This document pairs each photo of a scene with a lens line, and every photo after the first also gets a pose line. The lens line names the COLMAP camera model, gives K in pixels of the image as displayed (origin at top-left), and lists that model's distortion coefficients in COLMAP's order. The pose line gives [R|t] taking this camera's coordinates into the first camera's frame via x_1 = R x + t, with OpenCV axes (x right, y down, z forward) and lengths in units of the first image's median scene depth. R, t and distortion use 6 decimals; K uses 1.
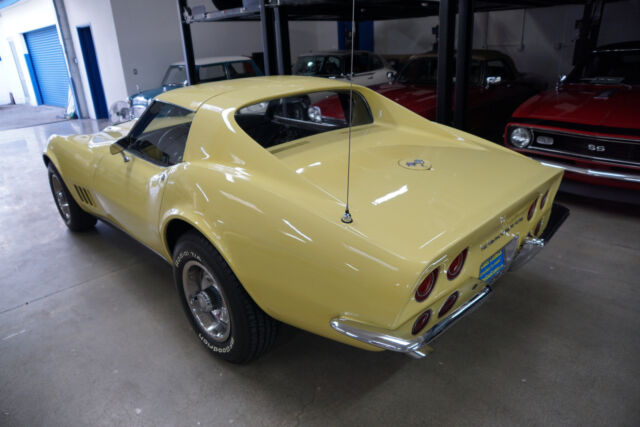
lens RADIAL K [[436.6, 0, 317.3], [0, 436.6, 217.4], [0, 0, 1]] dist [-0.141576, 0.102919]
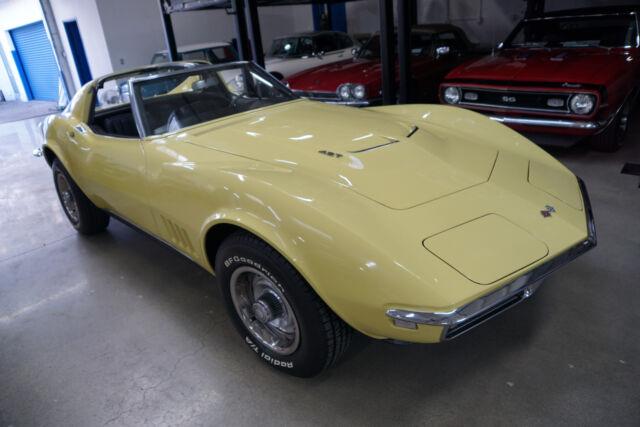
lens RADIAL K [[436.6, 0, 317.3], [0, 436.6, 217.4], [0, 0, 1]] dist [-0.141576, 0.102919]
pose [[0.998584, -0.052250, 0.009960, 0.039329], [0.051890, 0.998090, 0.033510, 0.048642], [-0.011692, -0.032945, 0.999389, -0.104993]]
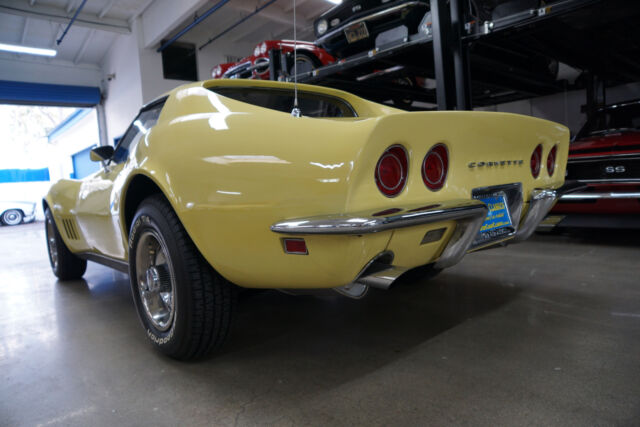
lens RADIAL K [[436.6, 0, 317.3], [0, 436.6, 217.4], [0, 0, 1]] dist [-0.141576, 0.102919]
pose [[0.997662, -0.018466, -0.065795, 0.034282], [-0.001829, 0.955238, -0.295833, 0.094955], [0.068313, 0.295262, 0.952971, 0.053300]]
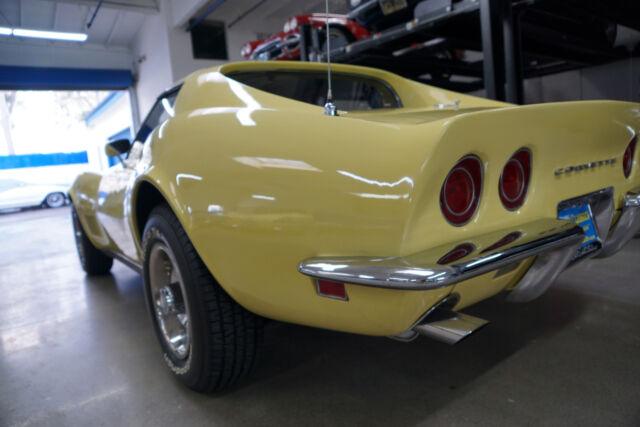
lens RADIAL K [[433.2, 0, 319.2], [0, 433.2, 216.9], [0, 0, 1]] dist [-0.141130, 0.097259]
pose [[0.989759, -0.022520, -0.140961, 0.029550], [-0.012316, 0.970323, -0.241500, 0.066485], [0.142216, 0.240763, 0.960108, 0.088069]]
